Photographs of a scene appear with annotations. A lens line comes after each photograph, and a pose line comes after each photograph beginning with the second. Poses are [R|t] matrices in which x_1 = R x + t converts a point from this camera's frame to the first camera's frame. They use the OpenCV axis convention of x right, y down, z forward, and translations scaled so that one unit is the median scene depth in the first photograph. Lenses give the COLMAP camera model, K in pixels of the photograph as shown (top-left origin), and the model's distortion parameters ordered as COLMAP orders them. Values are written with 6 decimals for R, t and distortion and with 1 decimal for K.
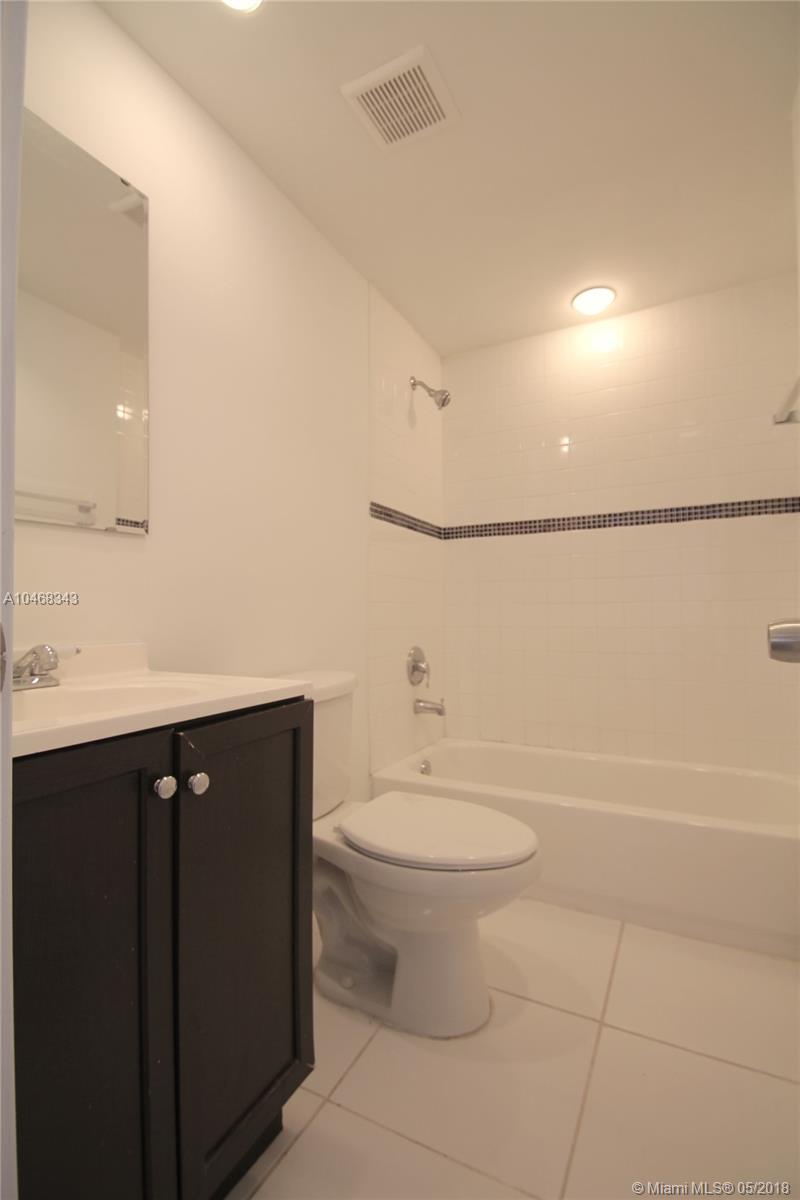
lens RADIAL K [[555.0, 0, 398.9], [0, 555.0, 599.9], [0, 0, 1]] dist [0.013553, -0.018251]
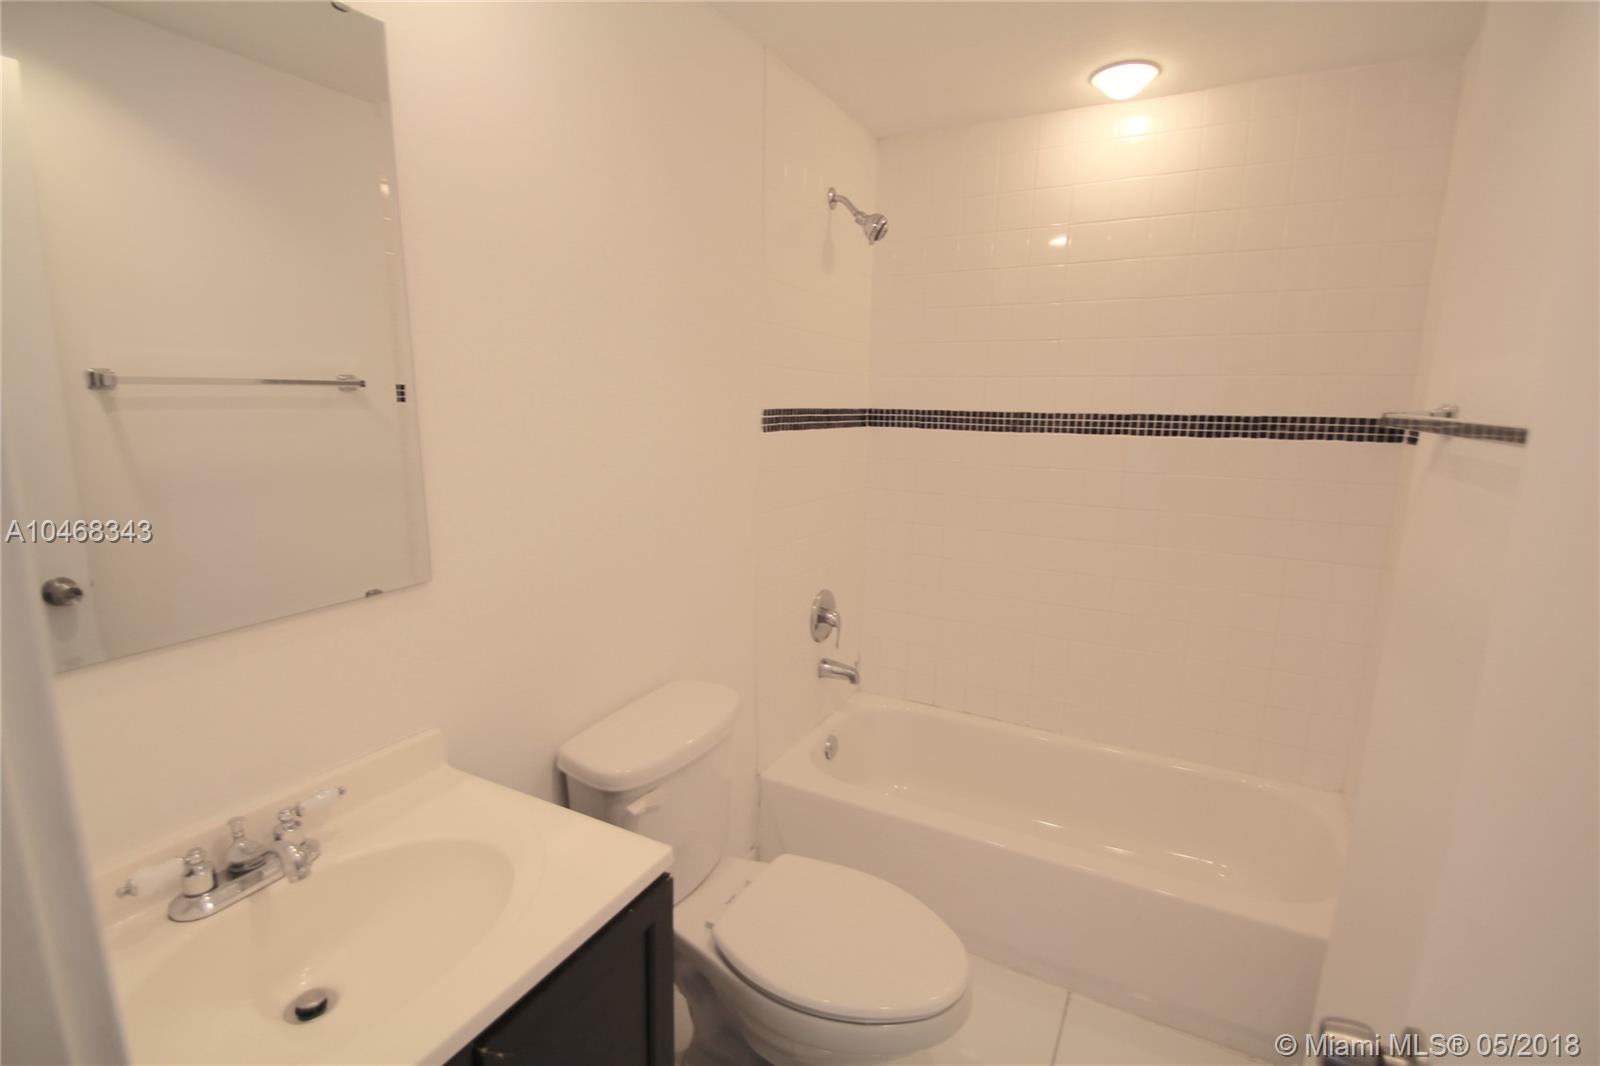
lens RADIAL K [[739.9, 0, 799.0], [0, 739.9, 543.6], [0, 0, 1]] dist [0.013553, -0.018251]
pose [[0.999650, 0.026350, -0.002310, -0.000439], [-0.025221, 0.975858, 0.216947, -0.186269], [0.007971, -0.216813, 0.976181, 0.066384]]
